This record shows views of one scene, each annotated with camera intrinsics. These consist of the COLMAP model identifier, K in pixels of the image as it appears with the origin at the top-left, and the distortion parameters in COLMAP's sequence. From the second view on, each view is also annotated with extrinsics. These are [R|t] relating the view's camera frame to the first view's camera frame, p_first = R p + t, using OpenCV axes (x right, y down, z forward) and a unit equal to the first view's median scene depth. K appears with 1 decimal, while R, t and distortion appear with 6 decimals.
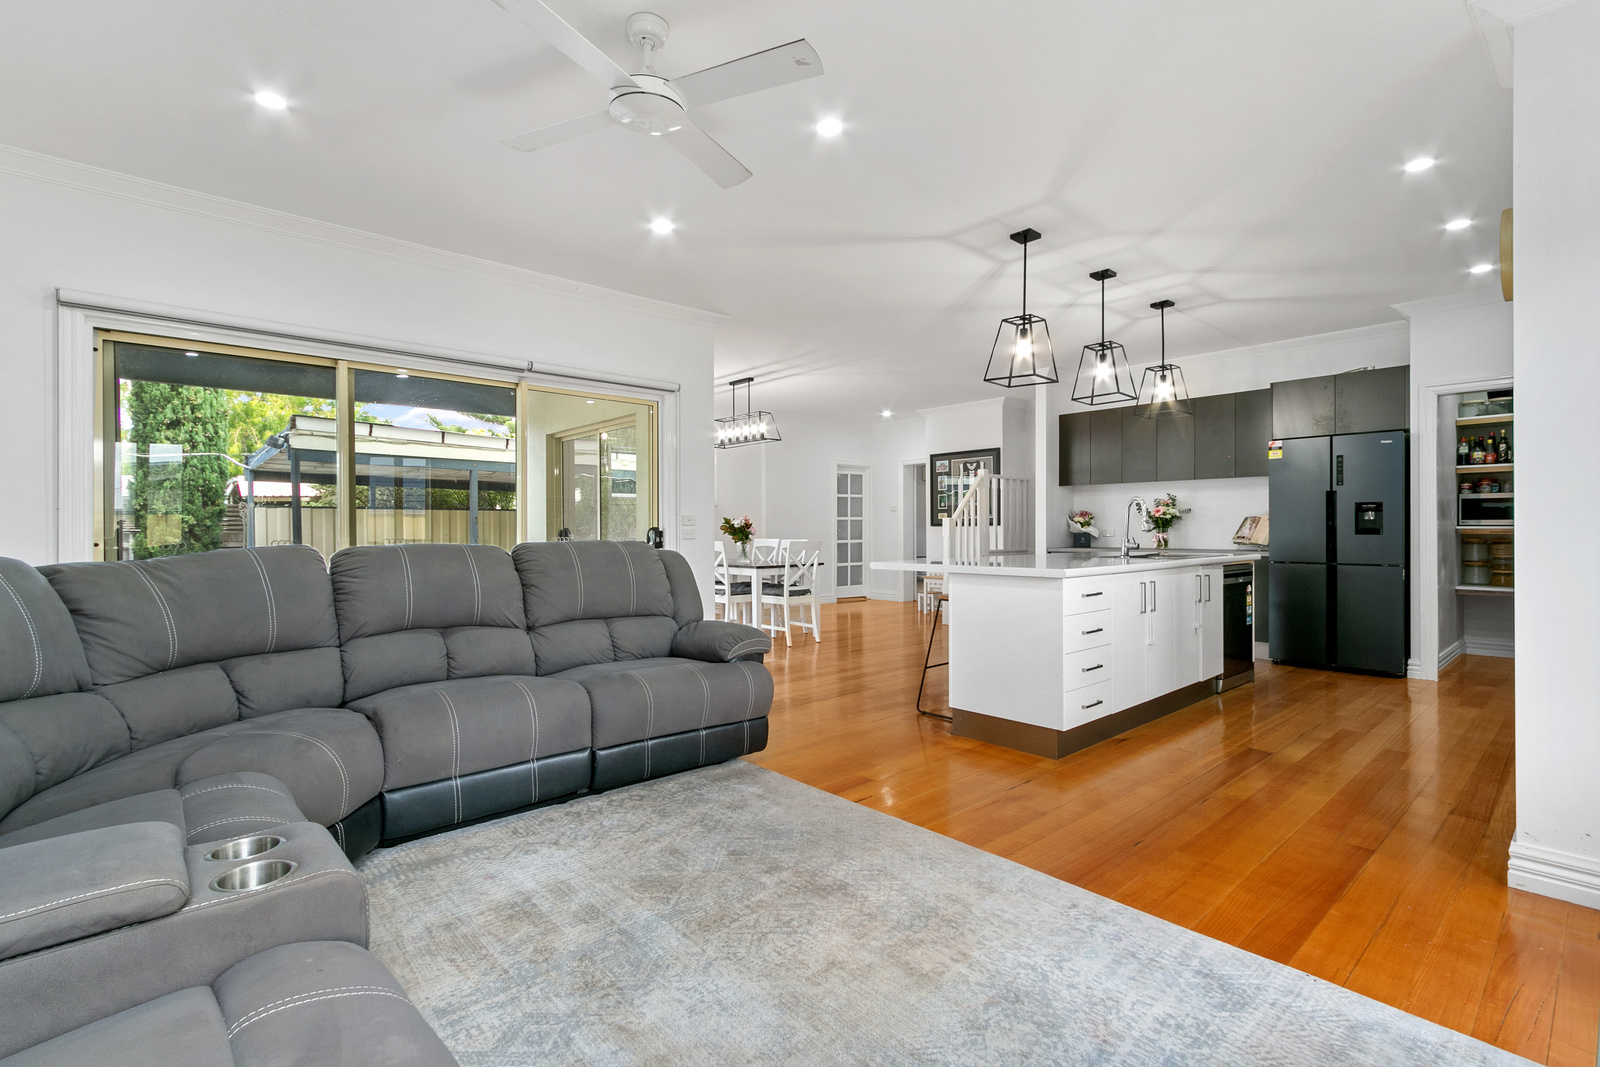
lens RADIAL K [[735.3, 0, 806.0], [0, 735.3, 529.9], [0, 0, 1]] dist [0.022070, 0.000733]
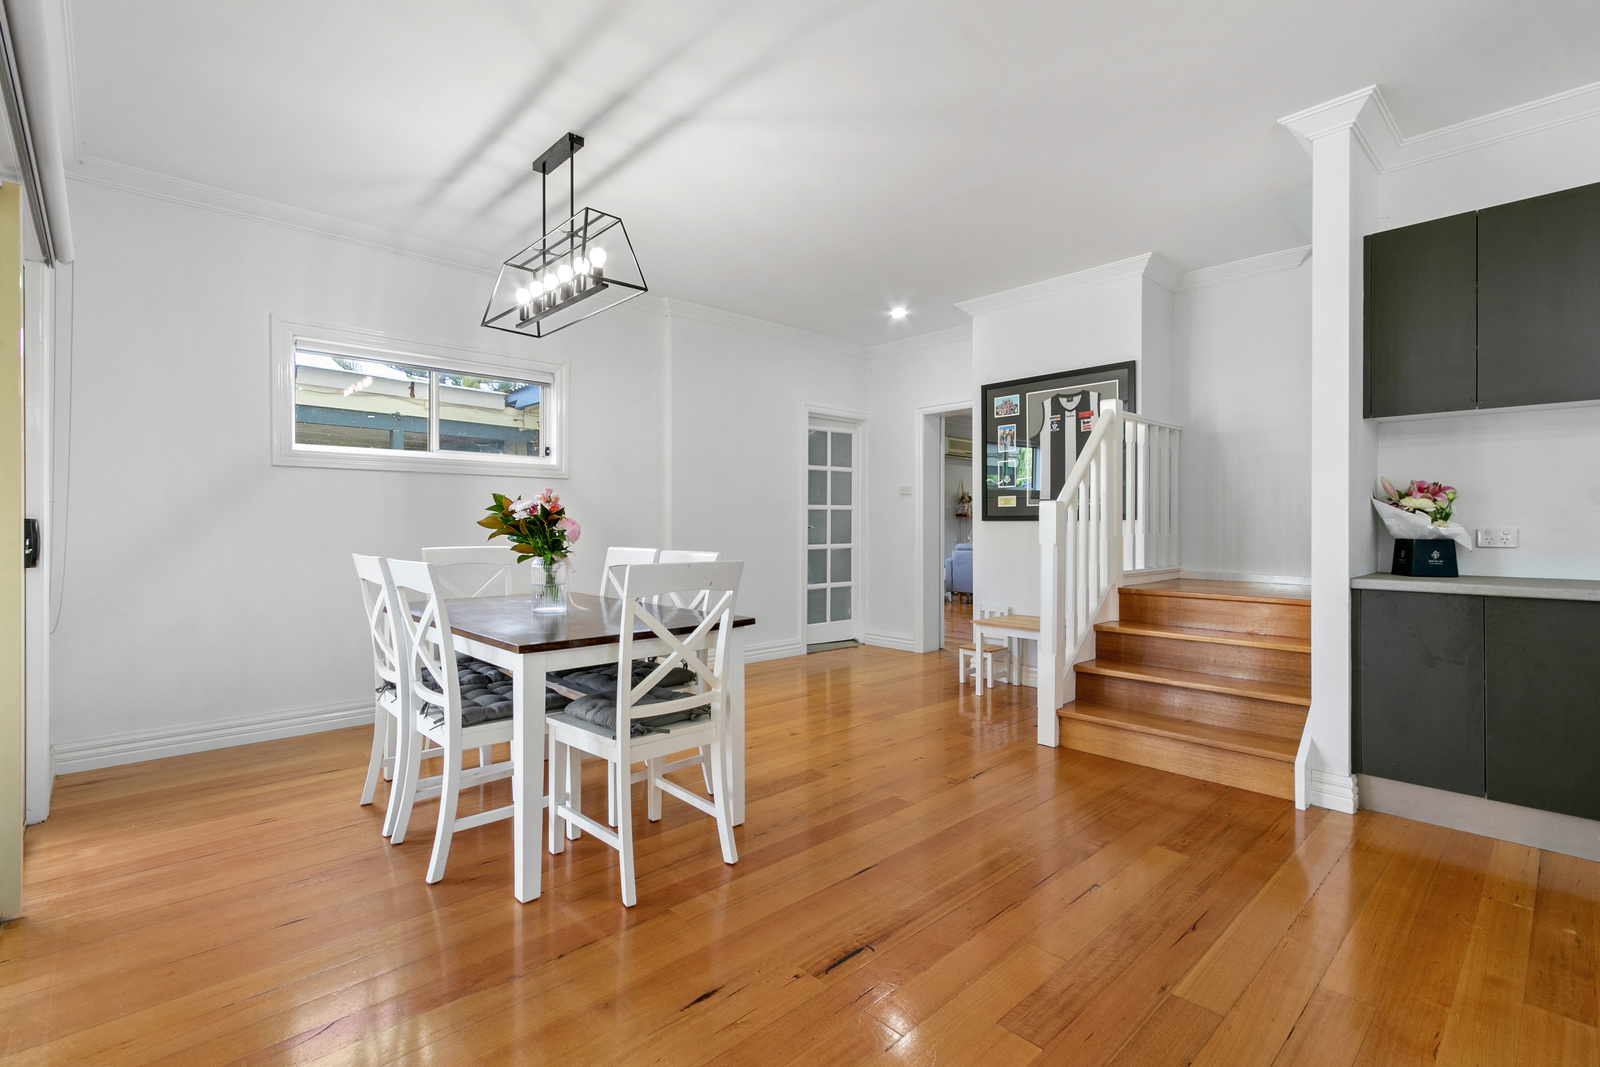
lens RADIAL K [[735.3, 0, 792.3], [0, 735.3, 533.5], [0, 0, 1]] dist [0.022070, 0.000733]
pose [[0.999983, 0.005185, 0.002834, 0.032139], [-0.005211, 0.999941, 0.009517, -0.000386], [-0.002785, -0.009531, 0.999951, 0.478390]]
